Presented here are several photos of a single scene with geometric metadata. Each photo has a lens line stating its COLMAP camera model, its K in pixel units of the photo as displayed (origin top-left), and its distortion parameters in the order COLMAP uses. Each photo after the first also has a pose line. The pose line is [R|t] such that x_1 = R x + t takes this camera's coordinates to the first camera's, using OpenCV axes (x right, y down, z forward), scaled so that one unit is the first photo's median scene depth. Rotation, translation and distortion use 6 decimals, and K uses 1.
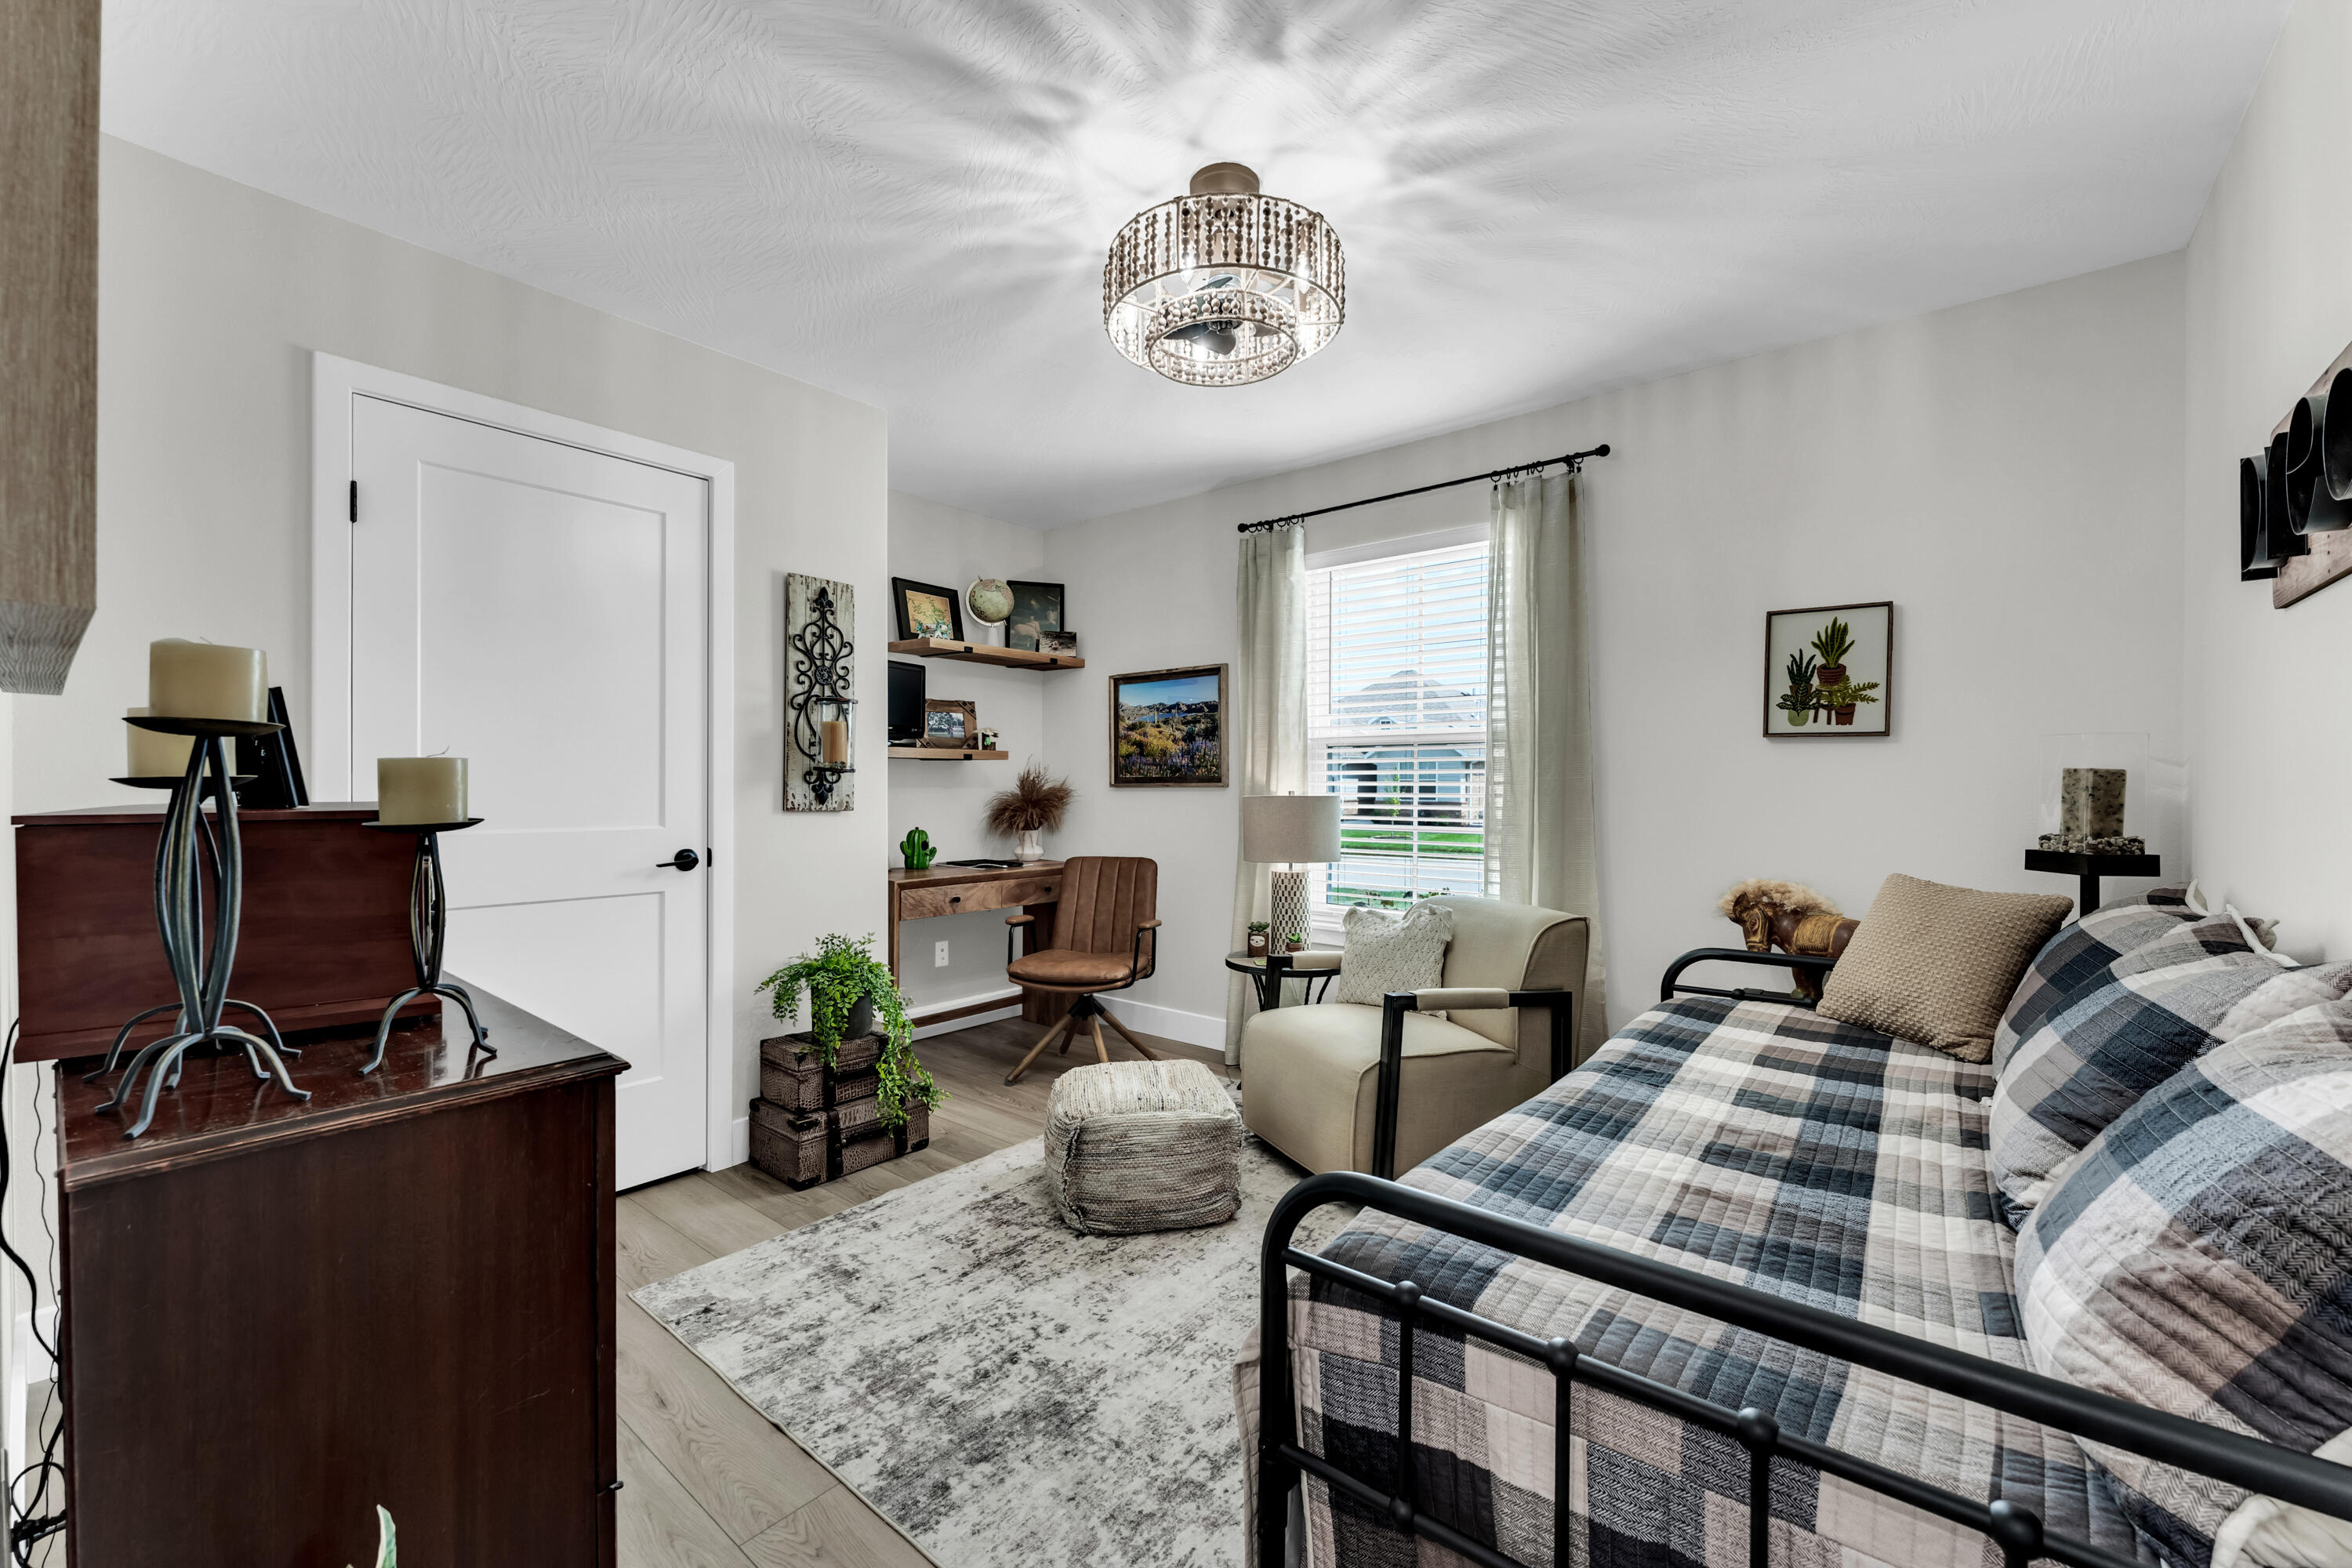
lens RADIAL K [[943.3, 0, 1174.7], [0, 943.3, 785.1], [0, 0, 1]] dist [-0.000214, -0.000029]
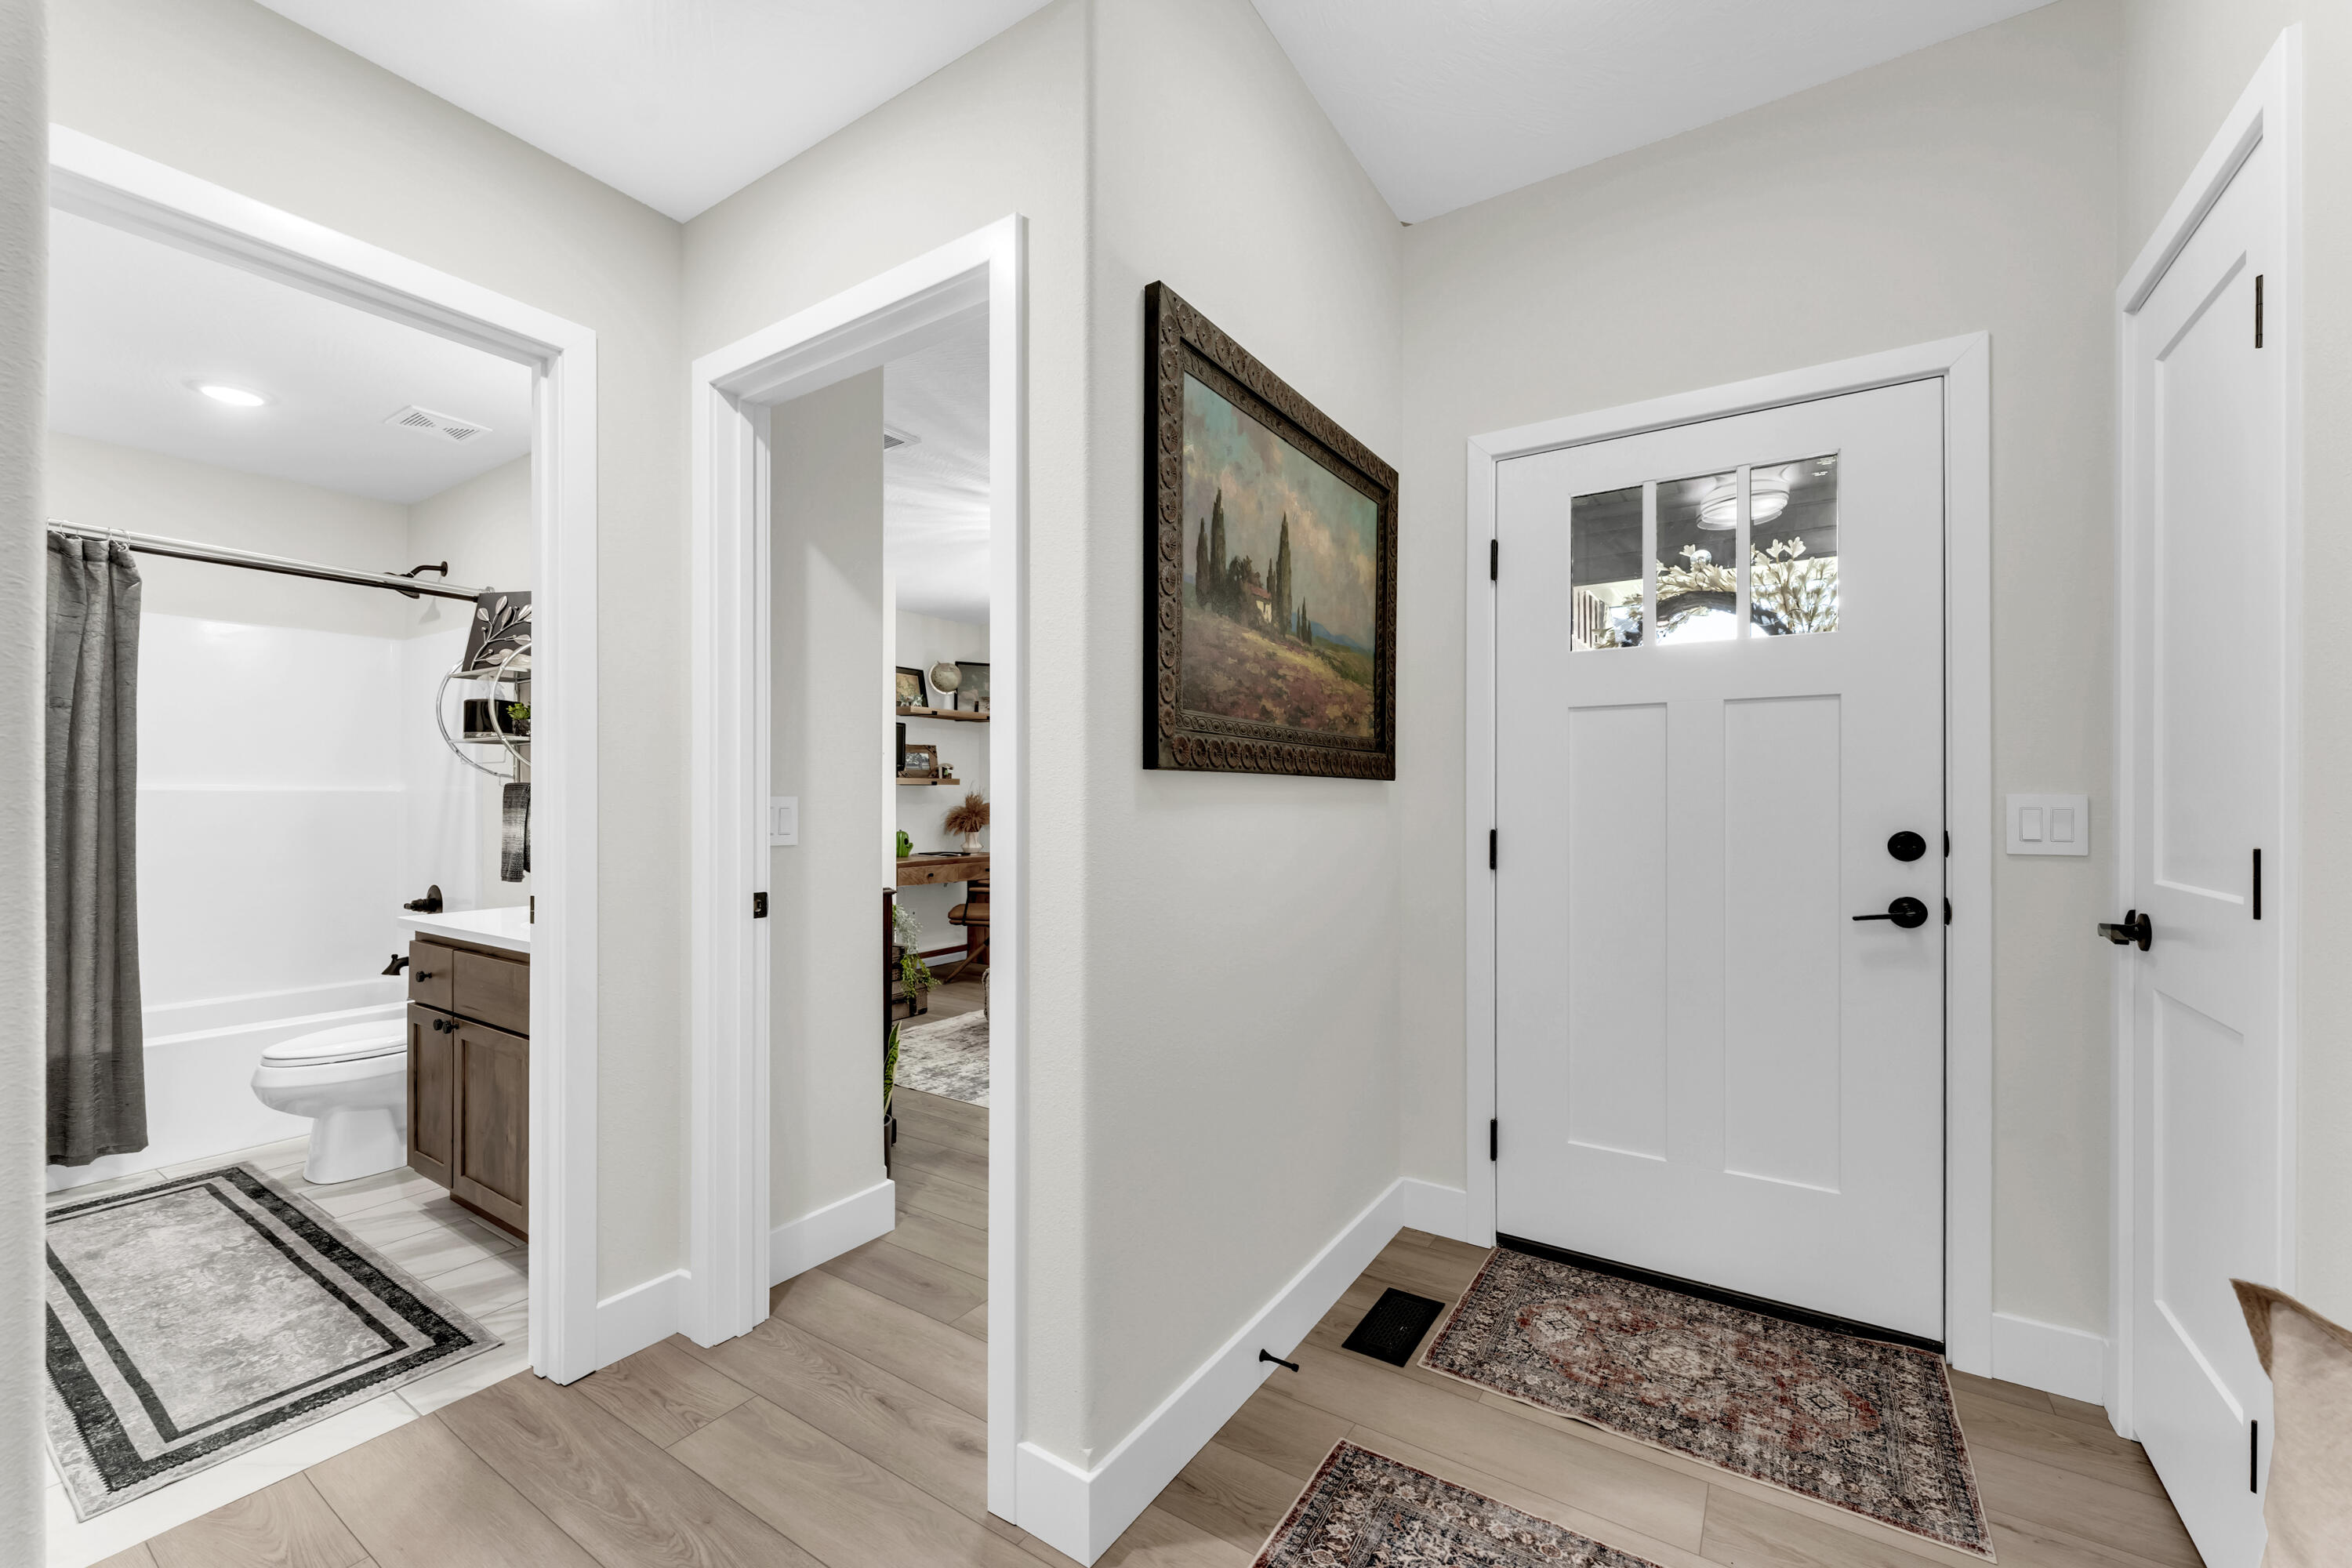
lens RADIAL K [[943.3, 0, 1174.9], [0, 943.3, 791.1], [0, 0, 1]] dist [-0.000214, -0.000029]
pose [[0.994138, -0.003852, 0.108052, 0.002171], [0.004774, 0.999954, -0.008271, -0.002568], [-0.108015, 0.008739, 0.994111, -0.531837]]
